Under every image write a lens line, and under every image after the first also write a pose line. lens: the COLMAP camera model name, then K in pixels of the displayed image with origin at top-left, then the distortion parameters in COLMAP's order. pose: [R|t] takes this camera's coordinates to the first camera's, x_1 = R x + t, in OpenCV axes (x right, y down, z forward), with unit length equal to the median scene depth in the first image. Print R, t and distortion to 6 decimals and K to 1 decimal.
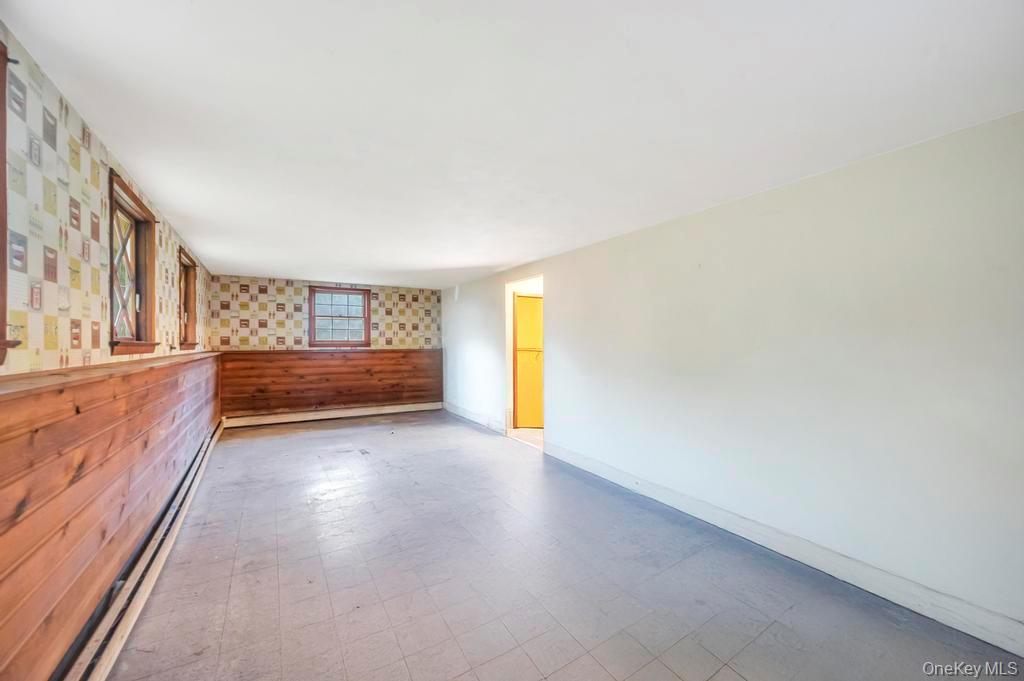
lens RADIAL K [[409.4, 0, 512.0], [0, 409.4, 340.5], [0, 0, 1]] dist [-0.000168, -0.000040]
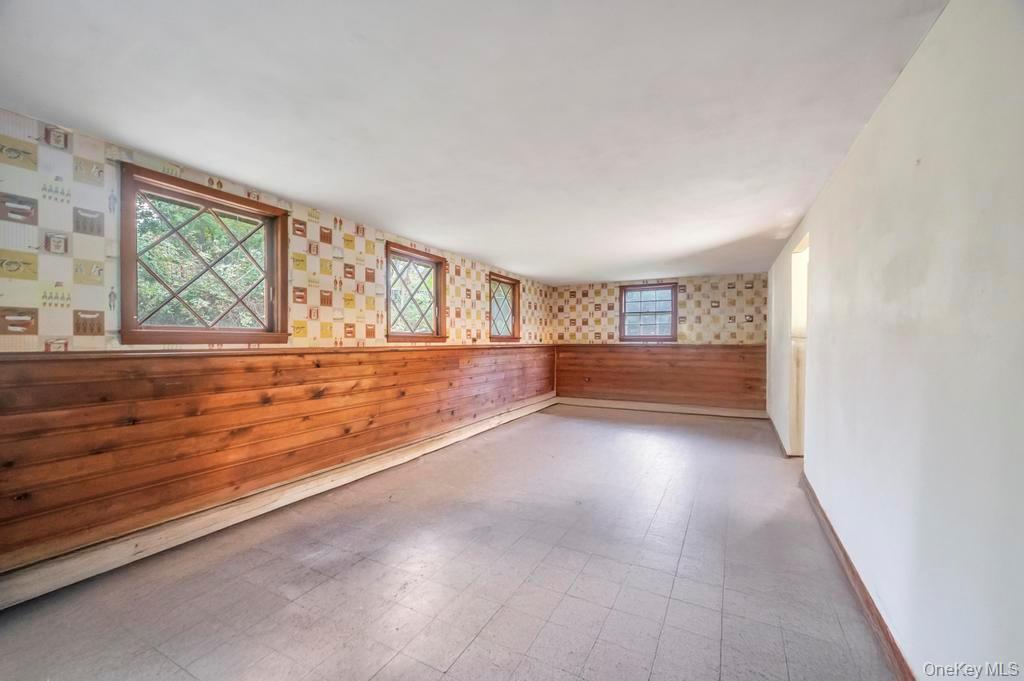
lens RADIAL K [[409.4, 0, 512.0], [0, 409.4, 340.5], [0, 0, 1]] dist [-0.000168, -0.000040]
pose [[0.518873, 0.001516, -0.854850, 0.305417], [0.004407, 0.999980, 0.004448, 0.007353], [0.854840, -0.006075, 0.518856, 0.181511]]
